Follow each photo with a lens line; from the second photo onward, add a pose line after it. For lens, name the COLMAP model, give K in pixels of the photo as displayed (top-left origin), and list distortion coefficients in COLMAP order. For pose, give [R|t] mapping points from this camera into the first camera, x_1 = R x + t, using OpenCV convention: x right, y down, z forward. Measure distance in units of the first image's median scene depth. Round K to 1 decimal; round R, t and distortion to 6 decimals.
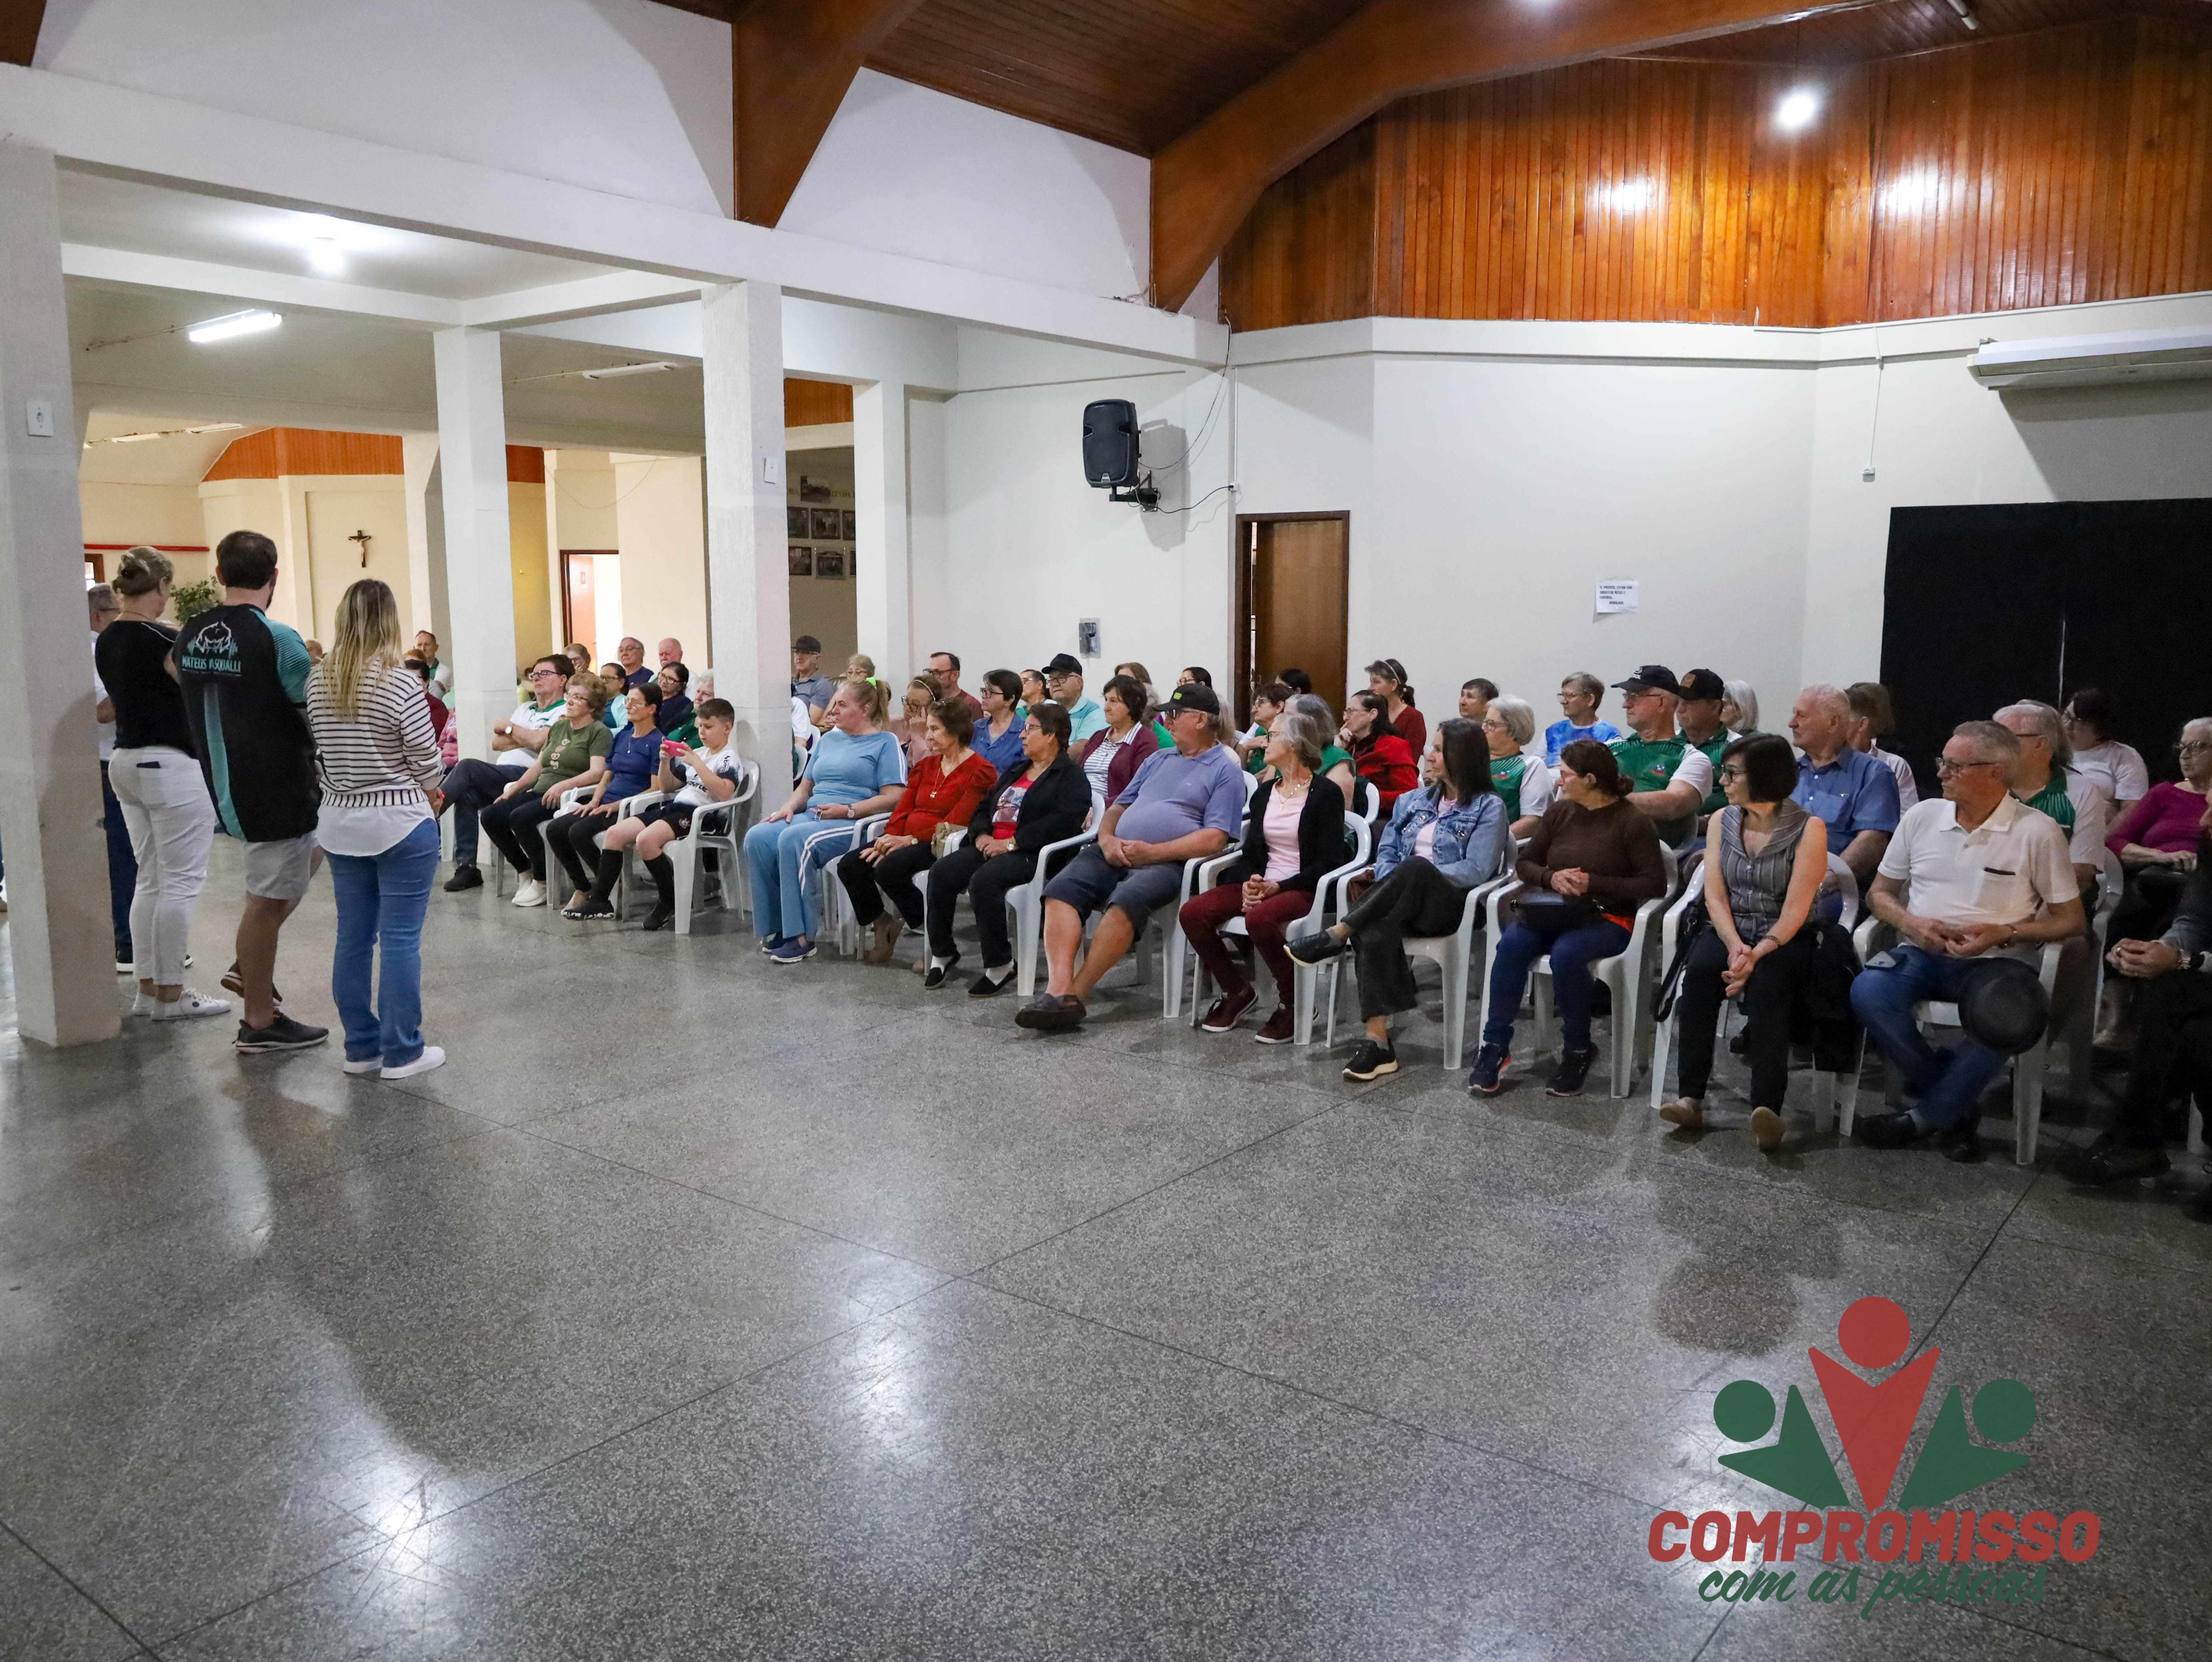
lens RADIAL K [[1781.2, 0, 1106.0], [0, 1781.2, 831.0], [0, 0, 1]] dist [0.041800, -0.002829]
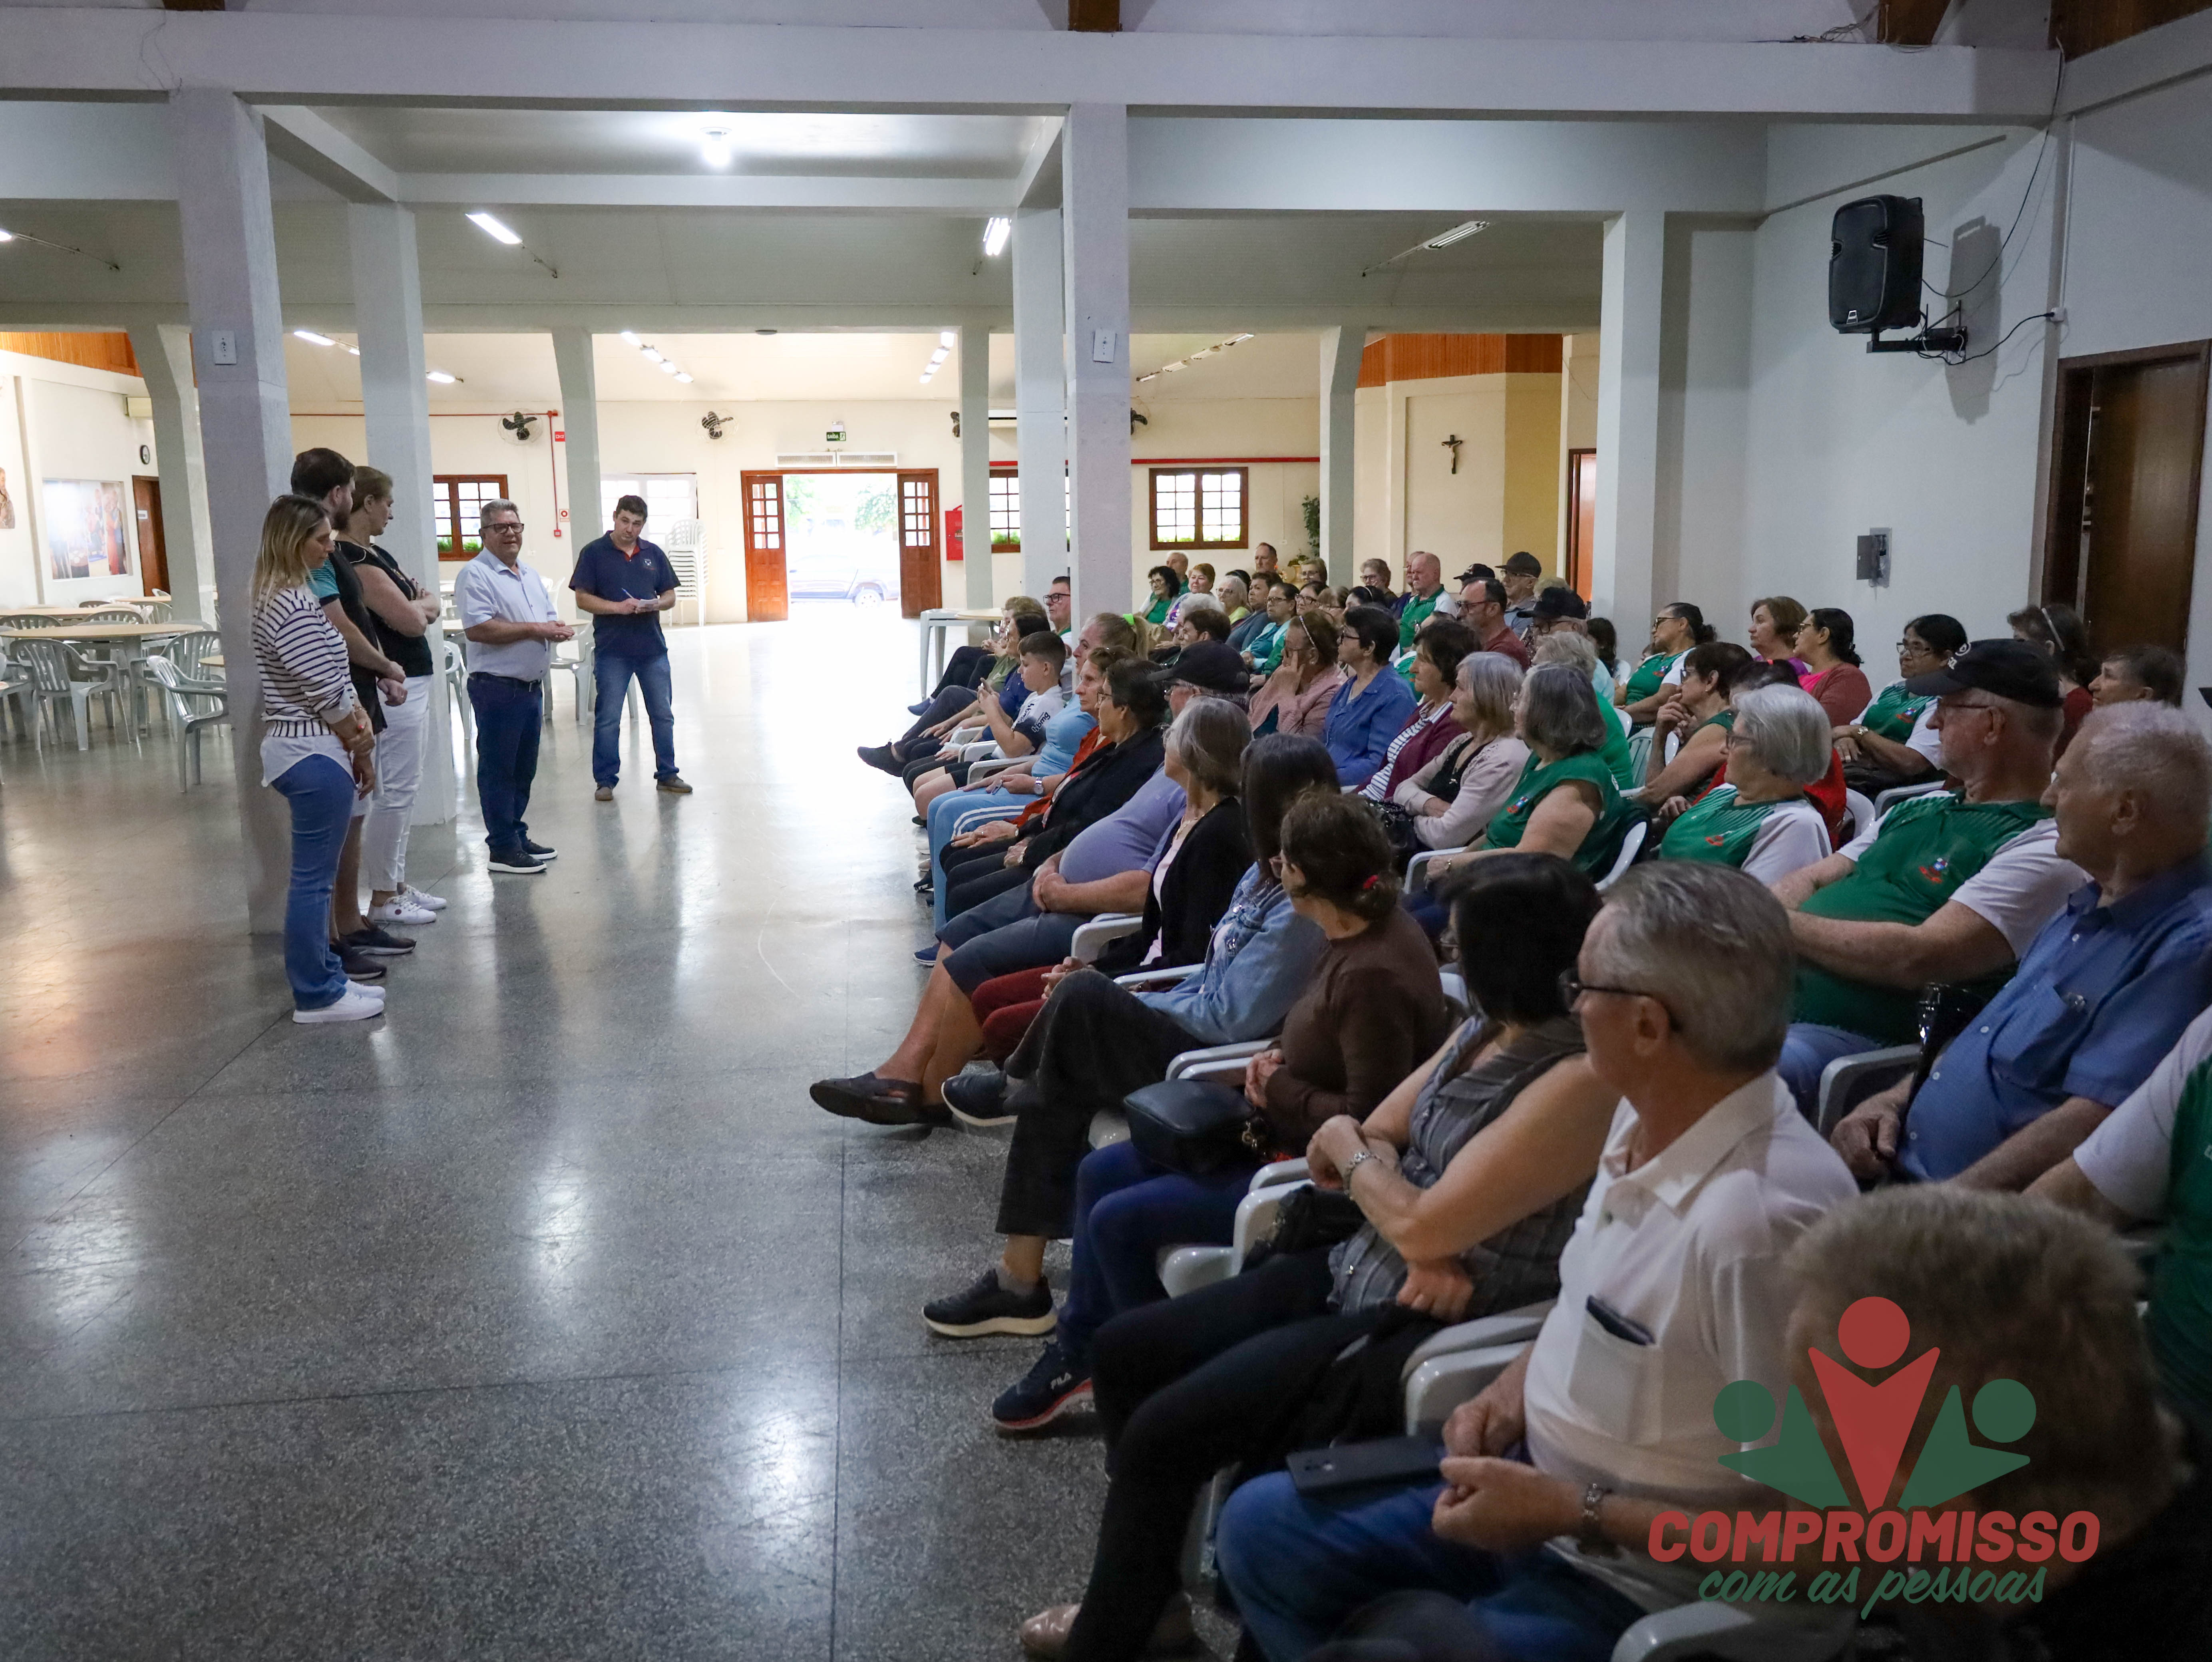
lens RADIAL K [[1837.1, 0, 1106.0], [0, 1837.1, 831.0], [0, 0, 1]] dist [0.002604, 0.004020]
pose [[0.704303, 0.115192, -0.700491, 0.503080], [-0.081177, 0.993343, 0.081731, -0.067145], [0.705243, -0.000700, 0.708966, 0.520100]]
